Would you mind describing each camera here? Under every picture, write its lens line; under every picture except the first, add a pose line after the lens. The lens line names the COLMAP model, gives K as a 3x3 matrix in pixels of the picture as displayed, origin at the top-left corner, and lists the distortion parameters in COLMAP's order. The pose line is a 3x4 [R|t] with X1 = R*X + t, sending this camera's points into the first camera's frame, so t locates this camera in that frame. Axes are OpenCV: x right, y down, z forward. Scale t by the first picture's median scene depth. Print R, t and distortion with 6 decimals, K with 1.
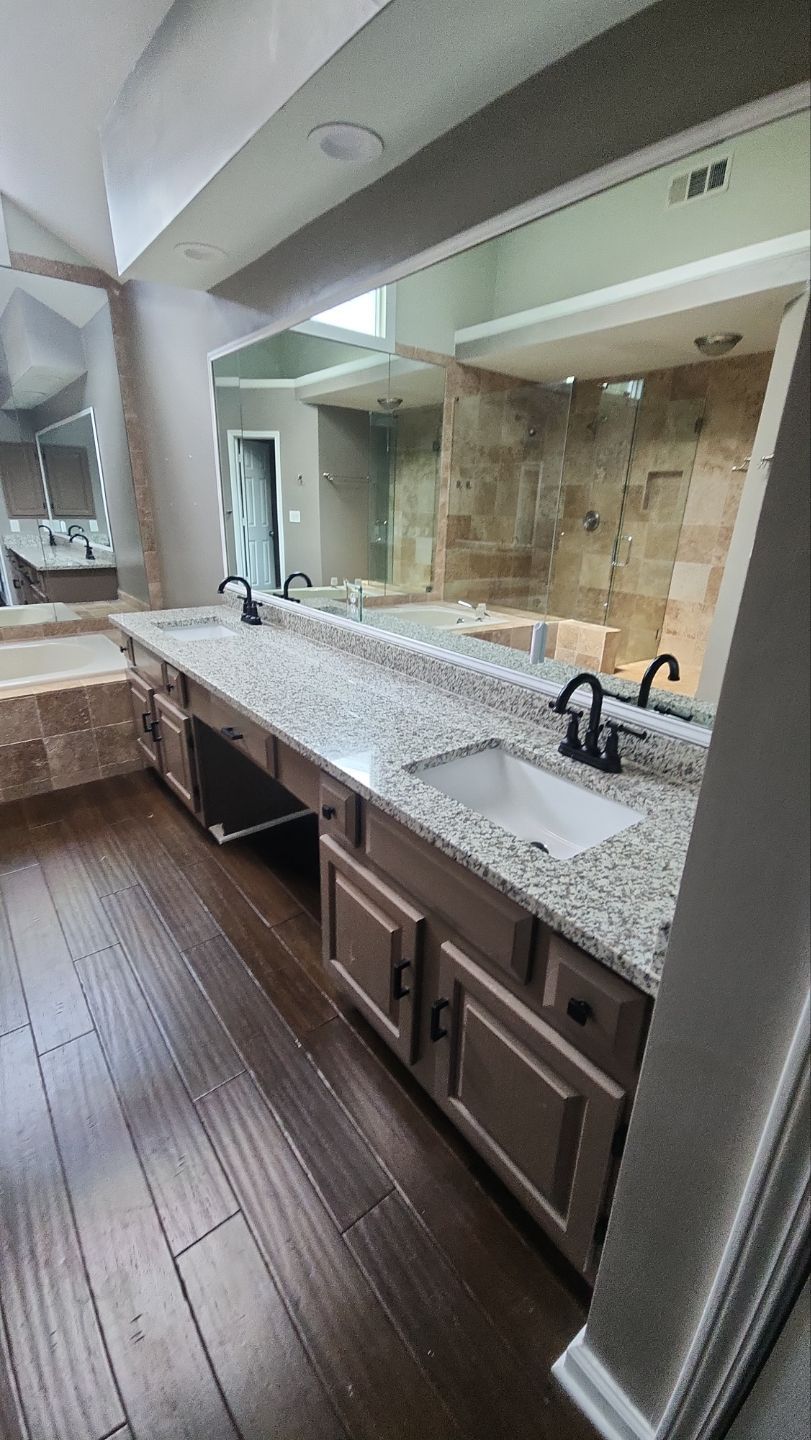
lens RADIAL K [[579.8, 0, 405.5], [0, 579.8, 720.0], [0, 0, 1]] dist [0.009712, -0.008307]
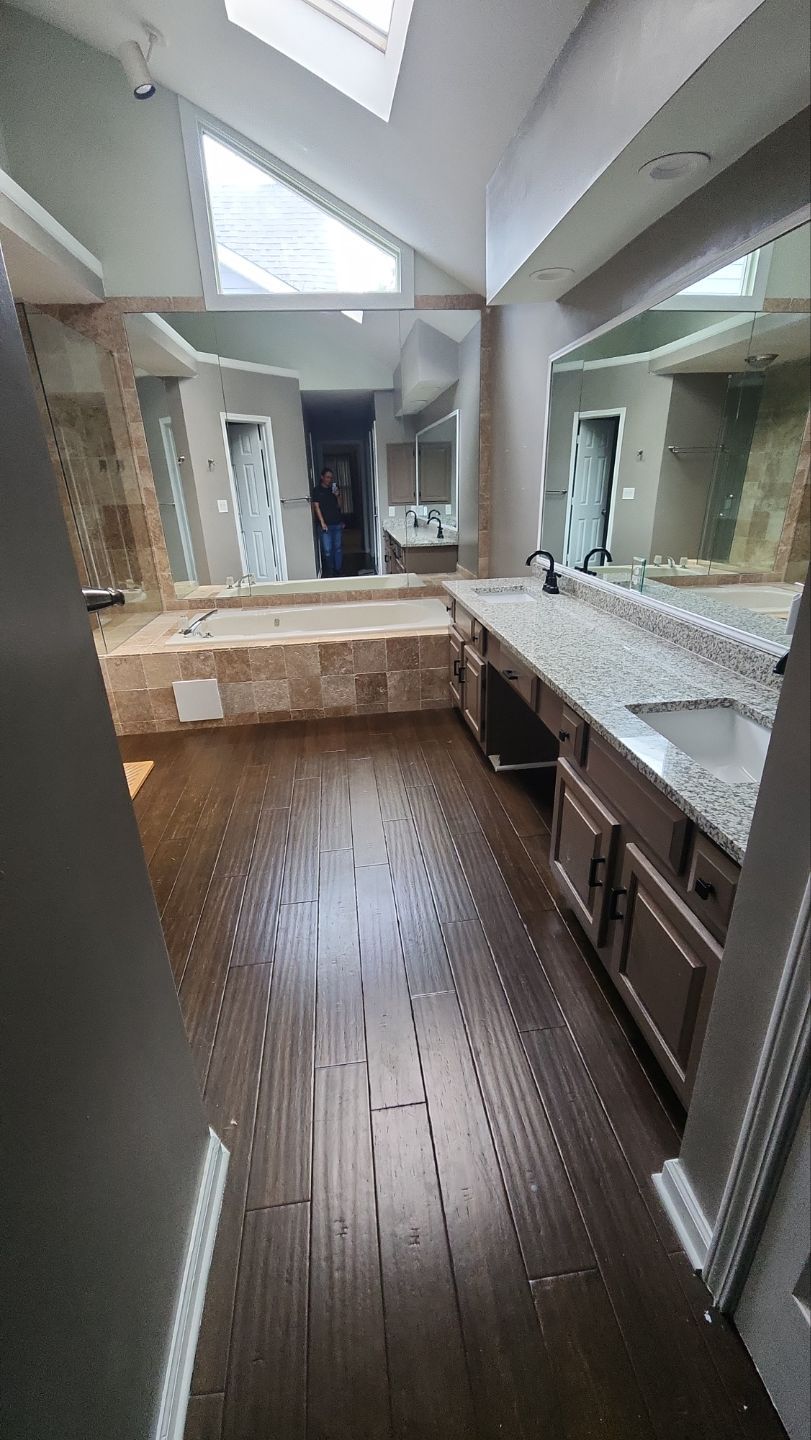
lens RADIAL K [[579.8, 0, 405.5], [0, 579.8, 720.0], [0, 0, 1]] dist [0.009712, -0.008307]
pose [[0.853392, 0.150760, -0.498993, 0.105691], [-0.133827, 0.988544, 0.069793, 0.043487], [0.503799, 0.007218, 0.863791, -0.144130]]
